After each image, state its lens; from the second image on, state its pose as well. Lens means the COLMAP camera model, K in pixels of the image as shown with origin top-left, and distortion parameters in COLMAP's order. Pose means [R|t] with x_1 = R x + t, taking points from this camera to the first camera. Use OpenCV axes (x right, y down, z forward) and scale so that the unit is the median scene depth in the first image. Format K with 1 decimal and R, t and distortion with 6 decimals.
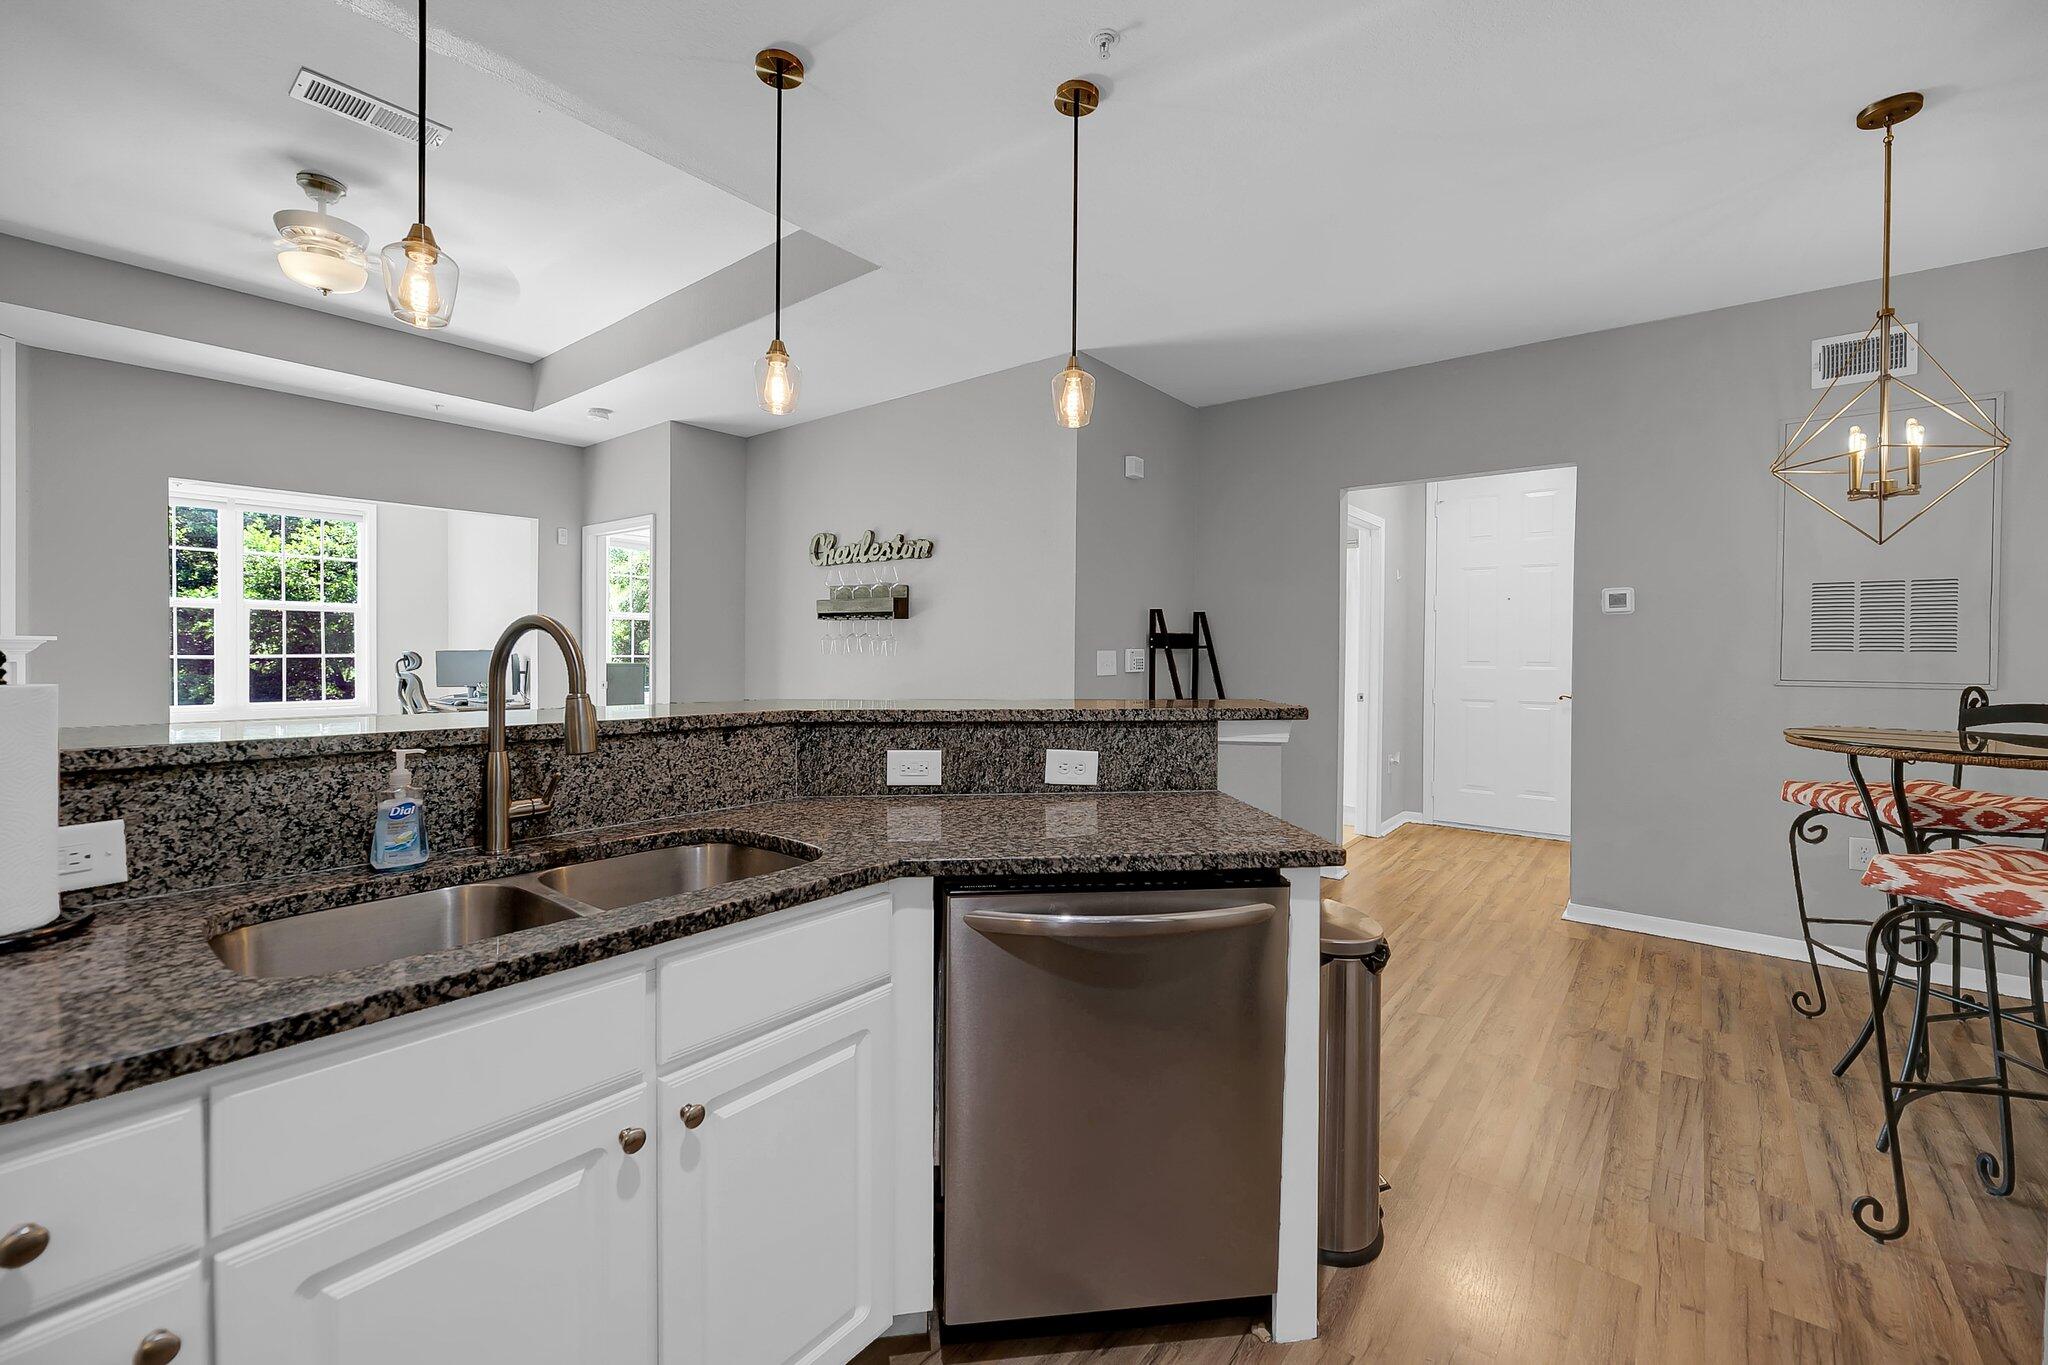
lens RADIAL K [[850.9, 0, 1036.0], [0, 850.9, 659.3], [0, 0, 1]] dist [-0.000212, -0.000019]
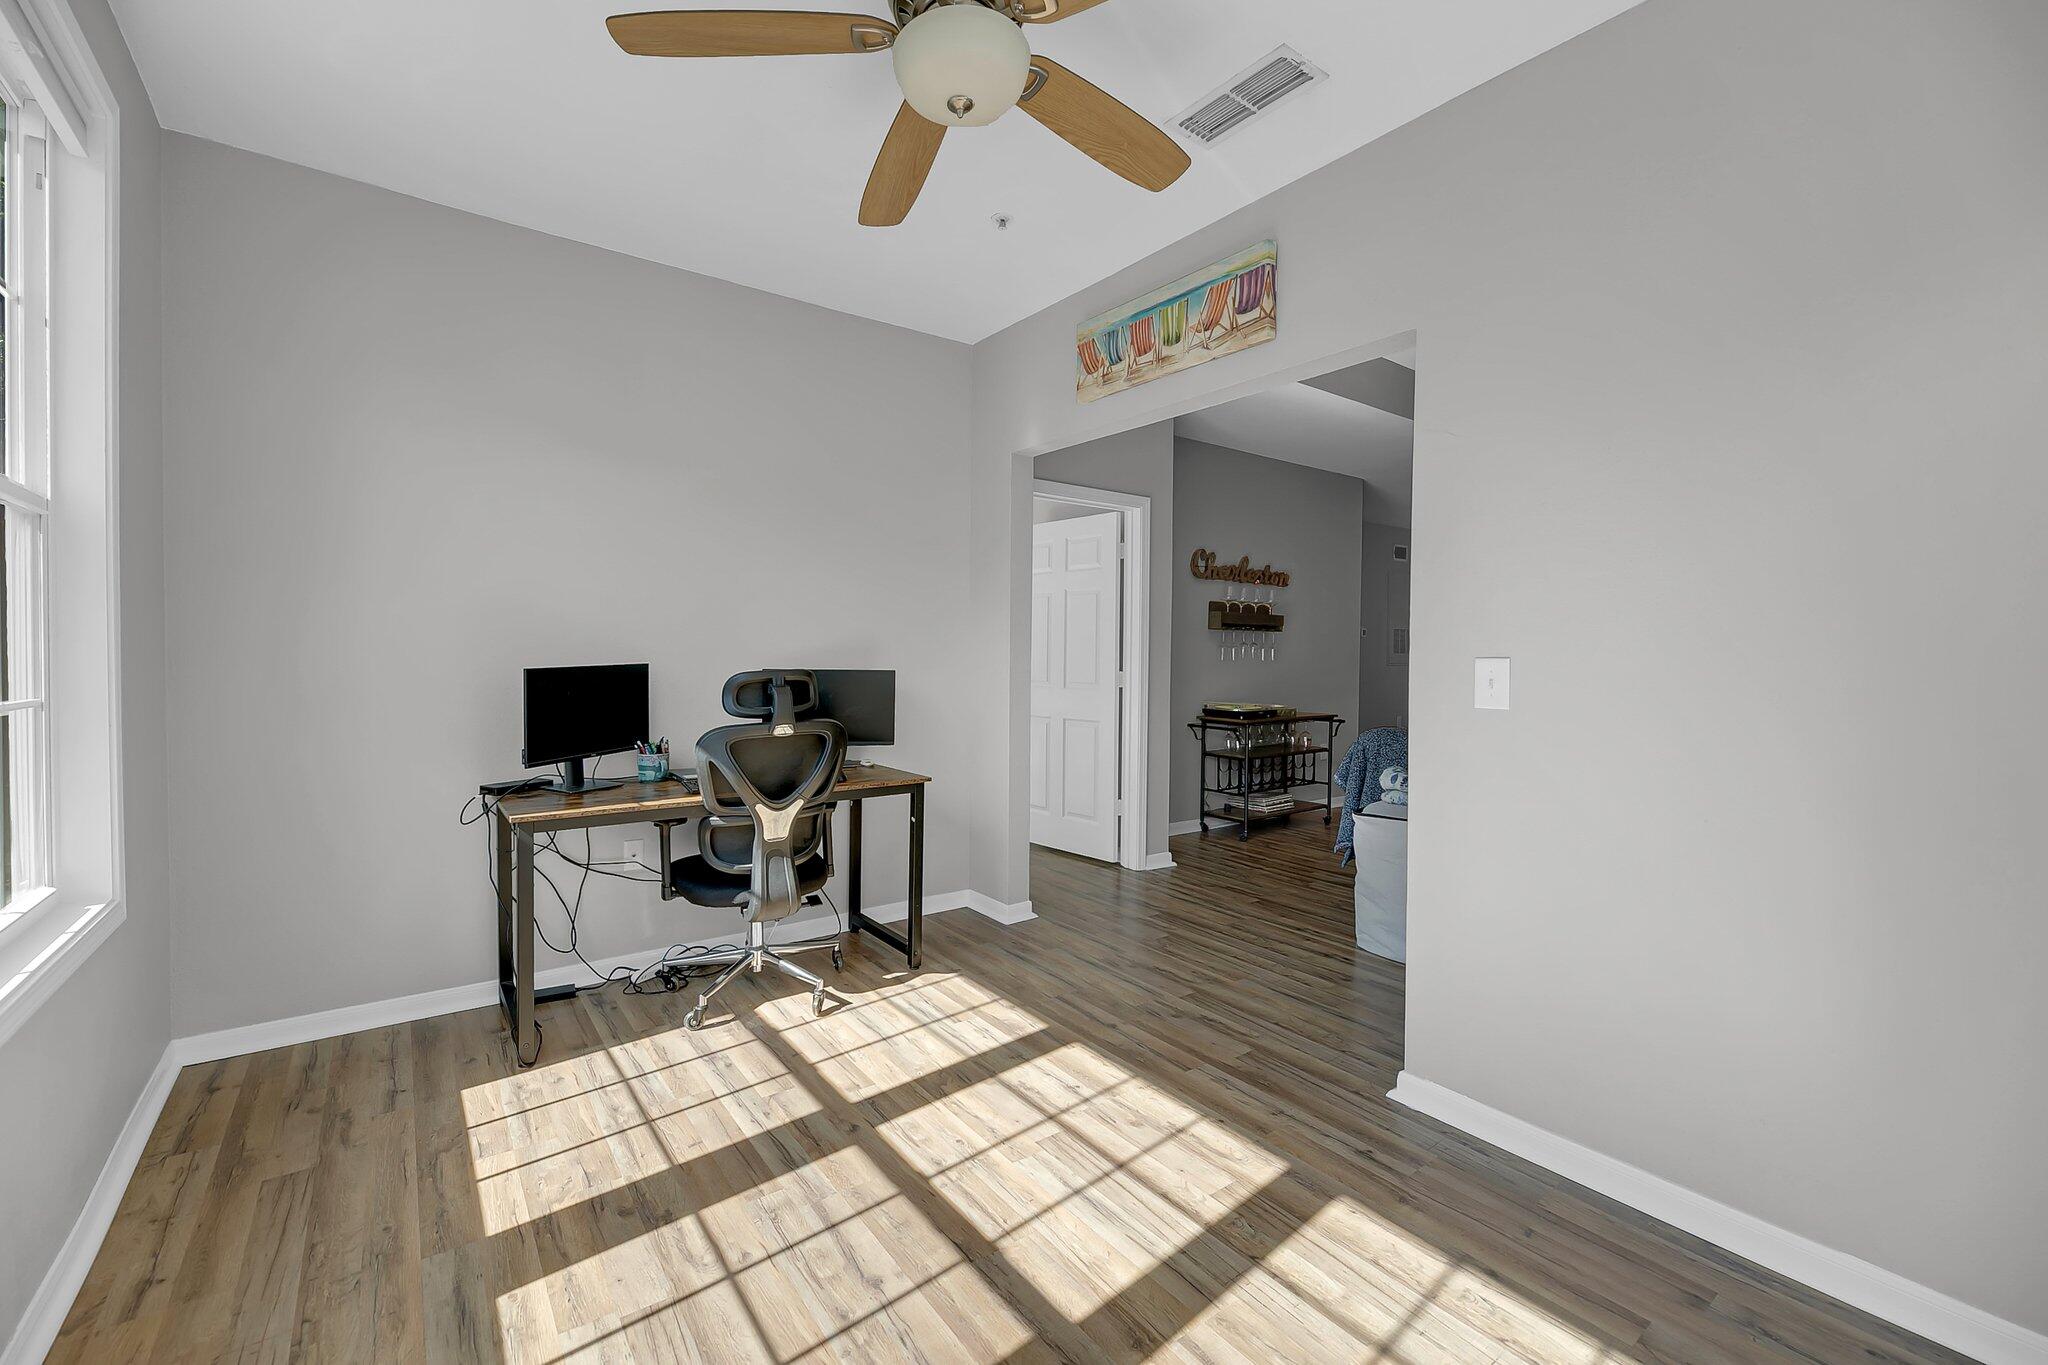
lens RADIAL K [[850.9, 0, 1036.0], [0, 850.9, 659.3], [0, 0, 1]] dist [-0.000212, -0.000019]
pose [[0.252974, -0.016629, 0.967330, -2.187664], [0.004501, 0.999862, 0.016011, -0.036475], [-0.967463, 0.000304, 0.253013, 1.457728]]
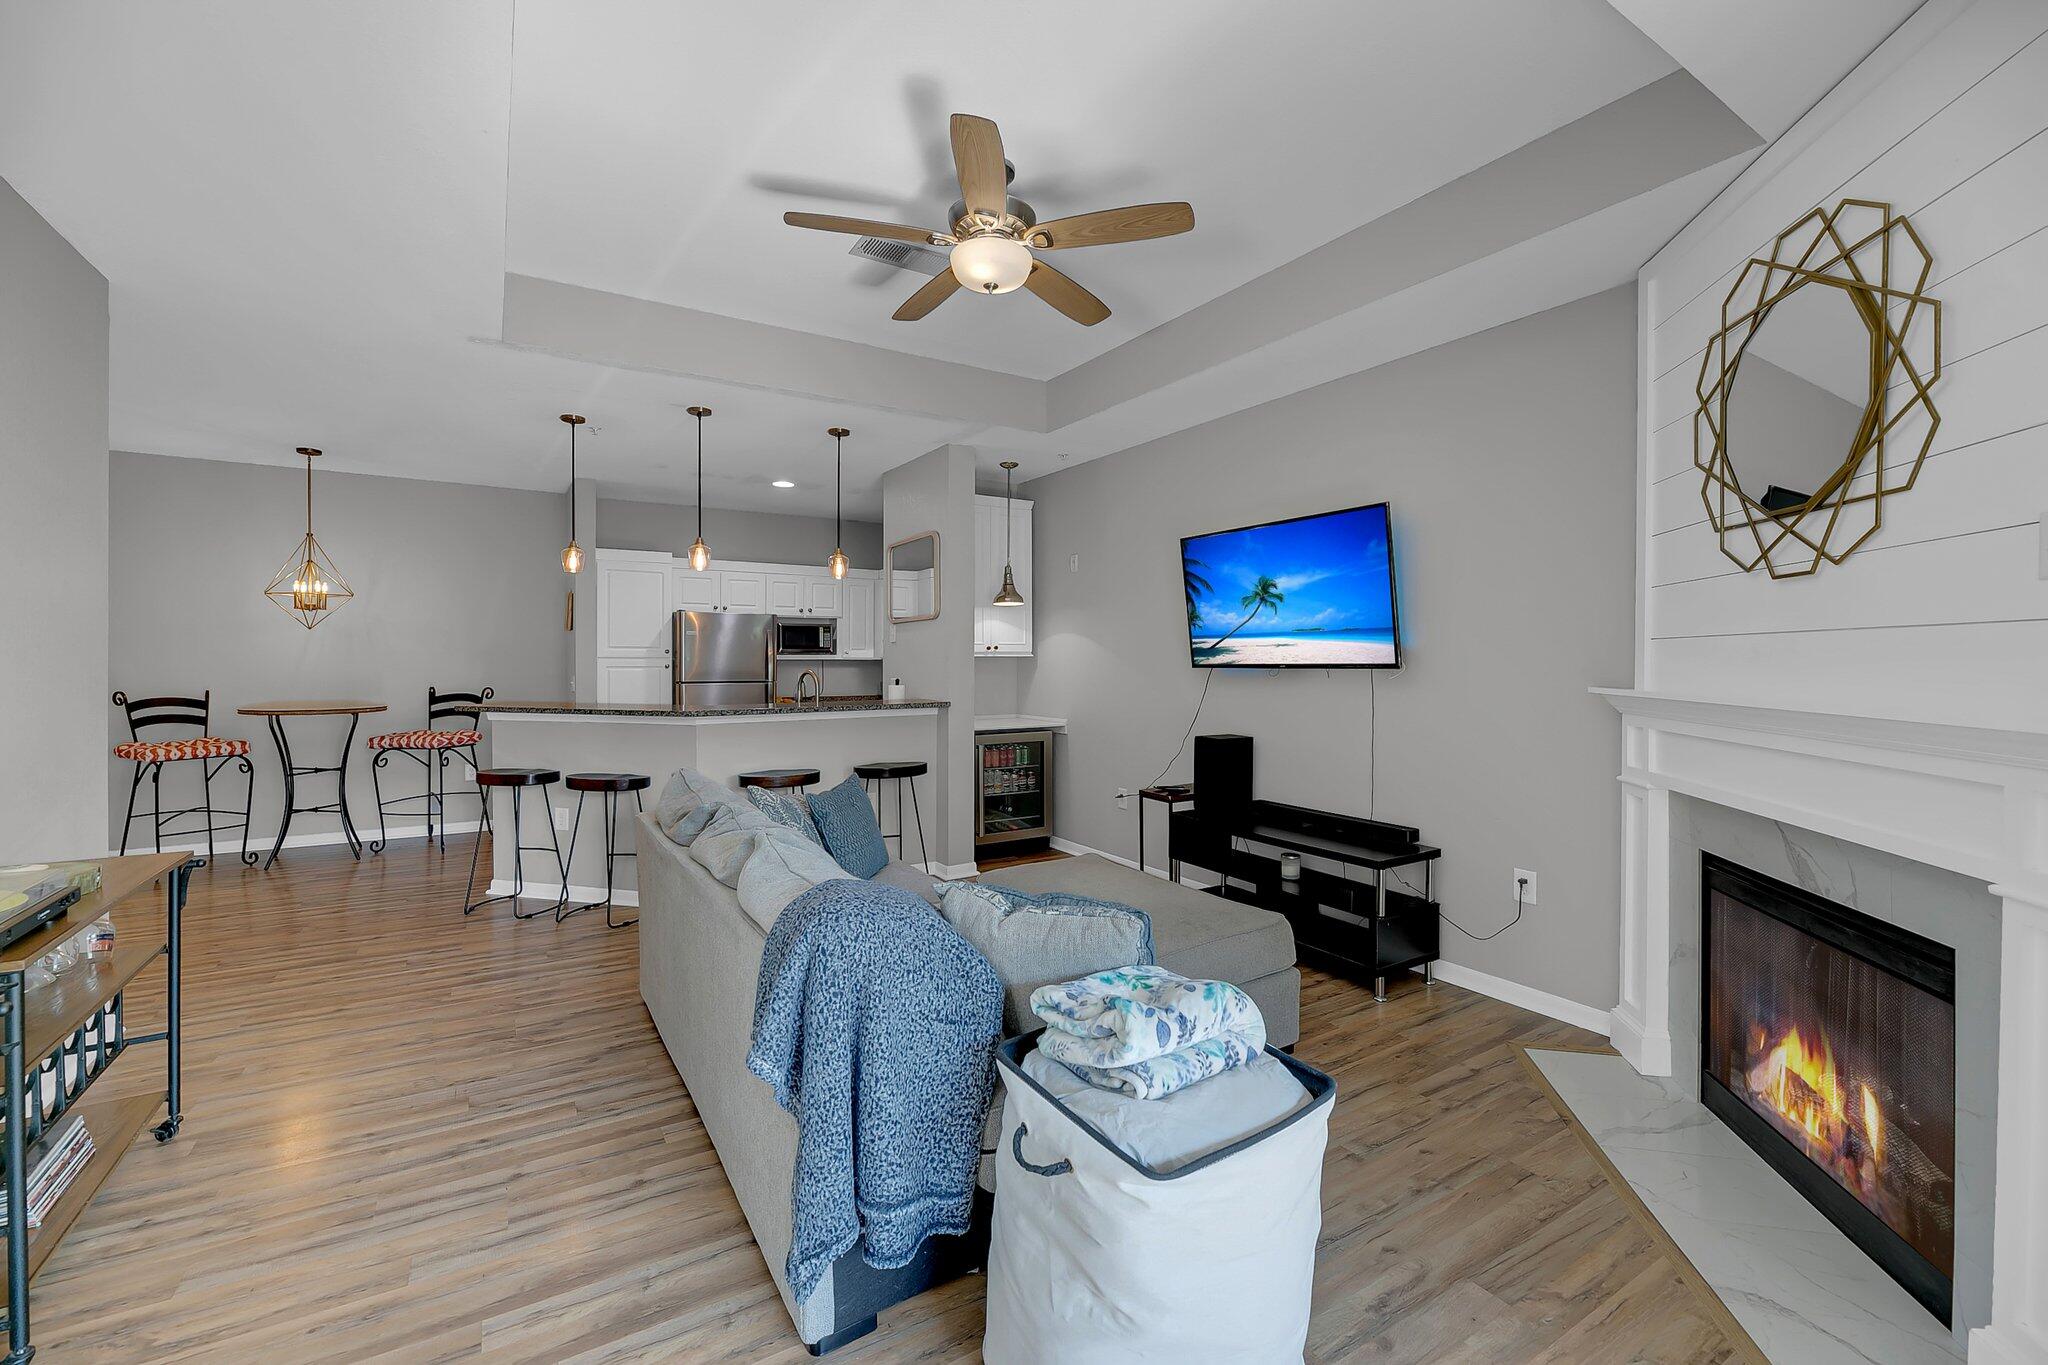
lens RADIAL K [[839.5, 0, 1031.7], [0, 839.5, 669.0], [0, 0, 1]] dist [0.000958, 0.000182]
pose [[-0.942094, -0.014618, 0.335031, -1.154585], [-0.006998, 0.999689, 0.023941, -0.061893], [-0.335277, 0.020210, -0.941903, 1.704649]]
